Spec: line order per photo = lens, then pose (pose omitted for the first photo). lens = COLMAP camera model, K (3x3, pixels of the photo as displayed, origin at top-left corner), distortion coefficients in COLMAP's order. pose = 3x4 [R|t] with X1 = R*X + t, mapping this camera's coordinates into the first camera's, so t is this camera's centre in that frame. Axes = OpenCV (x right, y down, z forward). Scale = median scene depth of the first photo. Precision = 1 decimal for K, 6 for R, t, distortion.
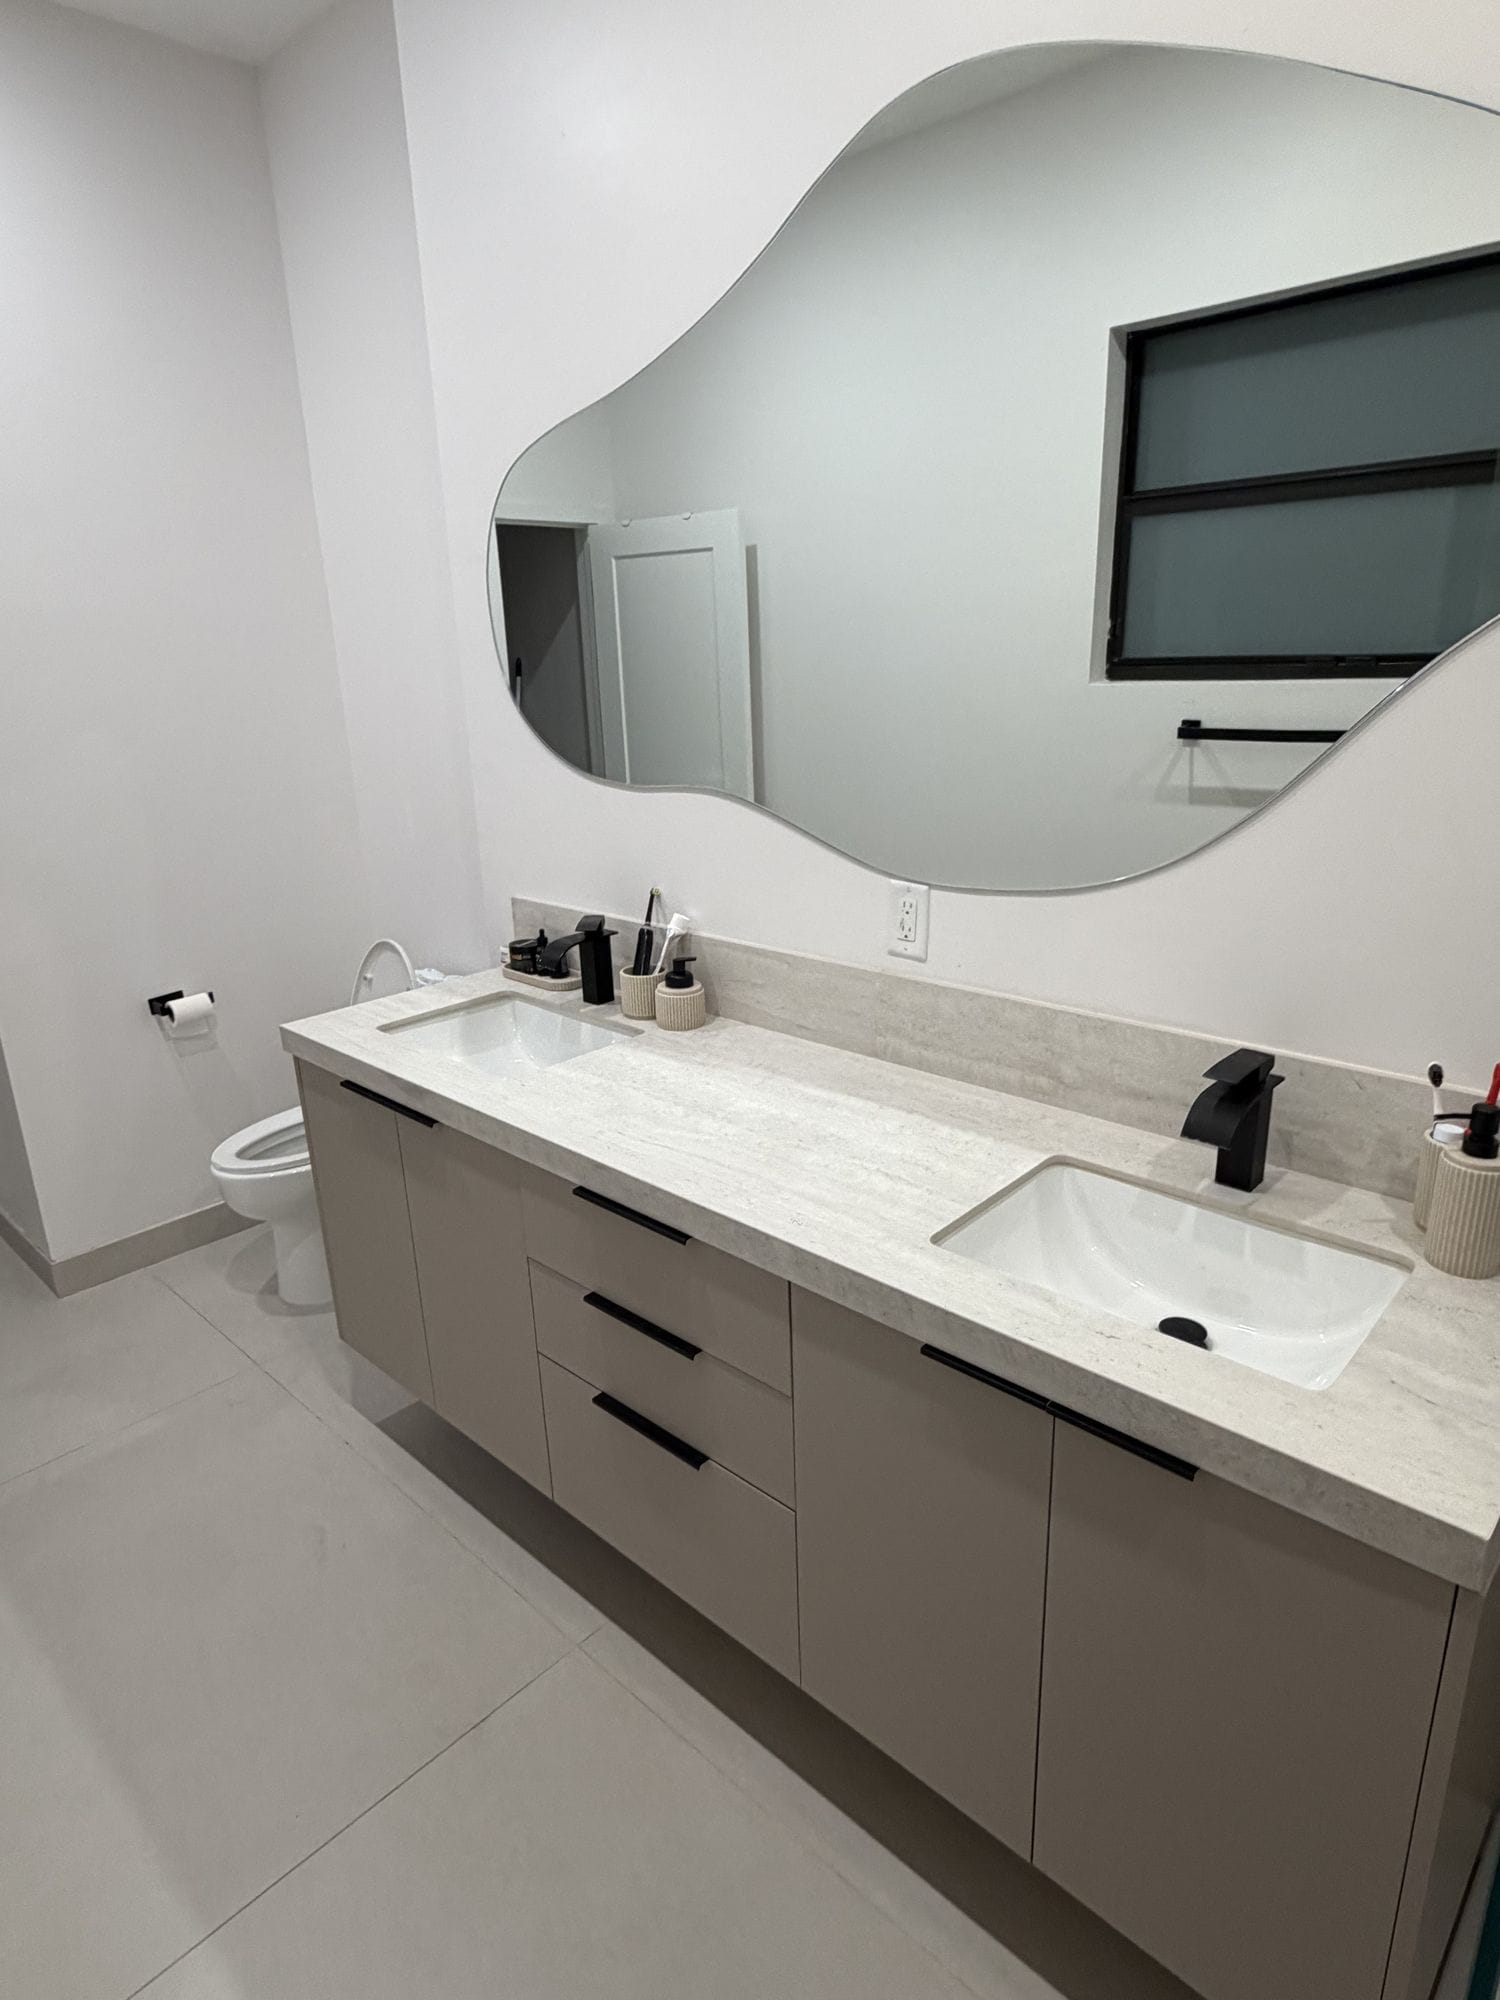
lens RADIAL K [[1185.1, 0, 751.0], [0, 1185.1, 998.2], [0, 0, 1]] dist [-0.000621, -0.000494]
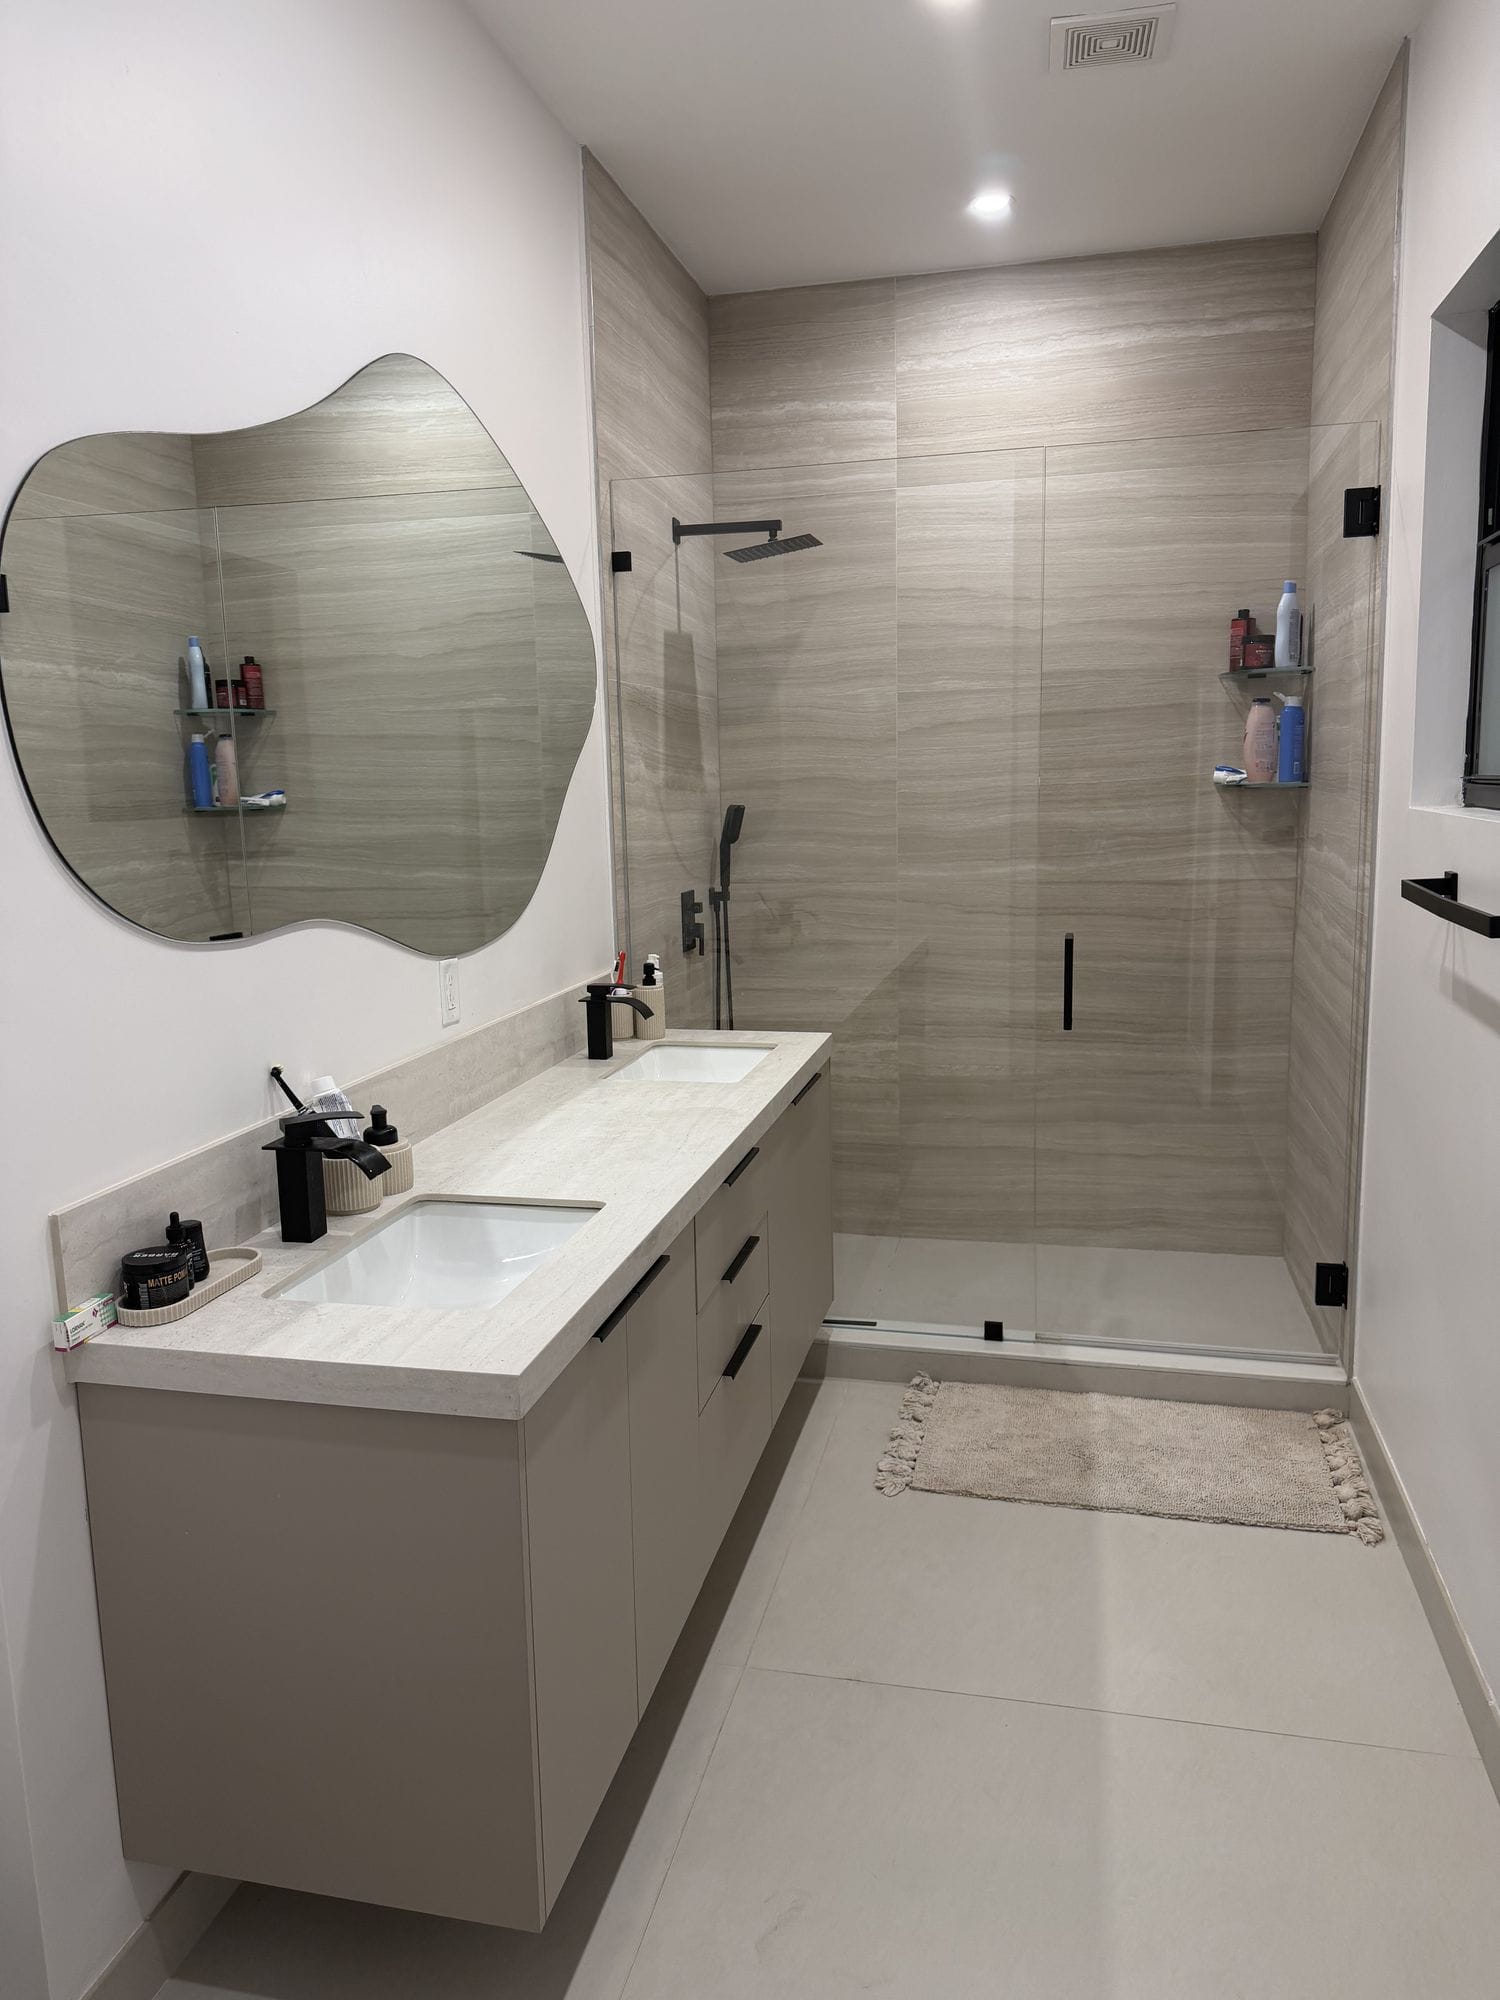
lens RADIAL K [[1410.6, 0, 744.3], [0, 1410.6, 998.8], [0, 0, 1]] dist [0.049734, -0.054588]
pose [[-0.508672, -0.090048, 0.856238, -1.220524], [0.289629, 0.918656, 0.268675, -0.351018], [-0.810782, 0.384659, -0.441214, 1.374033]]
